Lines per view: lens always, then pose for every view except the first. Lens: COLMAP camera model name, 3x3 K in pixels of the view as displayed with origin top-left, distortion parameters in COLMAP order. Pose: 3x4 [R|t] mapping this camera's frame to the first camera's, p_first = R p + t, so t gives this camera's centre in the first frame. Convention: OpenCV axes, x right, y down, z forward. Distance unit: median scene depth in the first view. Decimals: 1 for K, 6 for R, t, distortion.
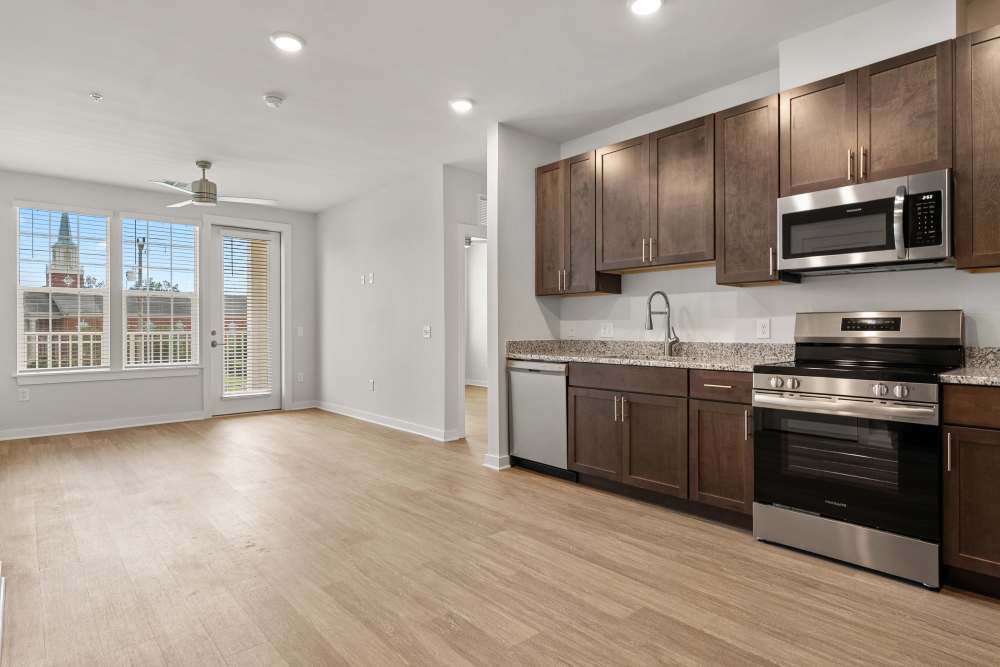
lens RADIAL K [[542.5, 0, 501.7], [0, 542.5, 330.4], [0, 0, 1]] dist [-0.001320, -0.000729]
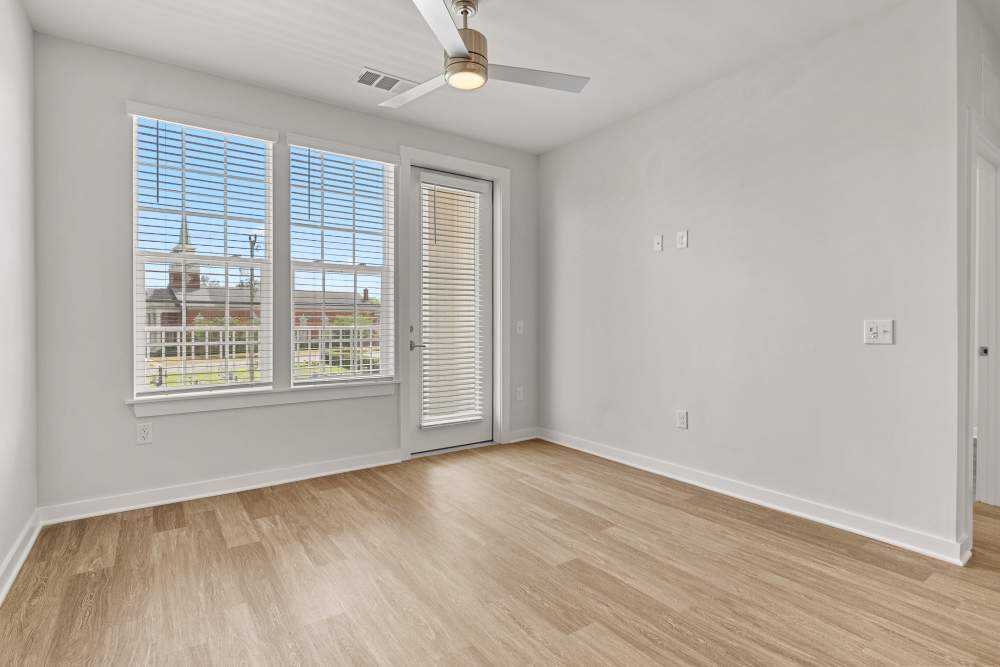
lens RADIAL K [[500.9, 0, 505.0], [0, 500.9, 324.5], [0, 0, 1]] dist [0.001984, -0.000030]
pose [[0.994236, 0.005365, -0.107083, -0.671677], [-0.005339, 0.999986, 0.000529, -0.003342], [0.107084, 0.000046, 0.994250, 0.773284]]
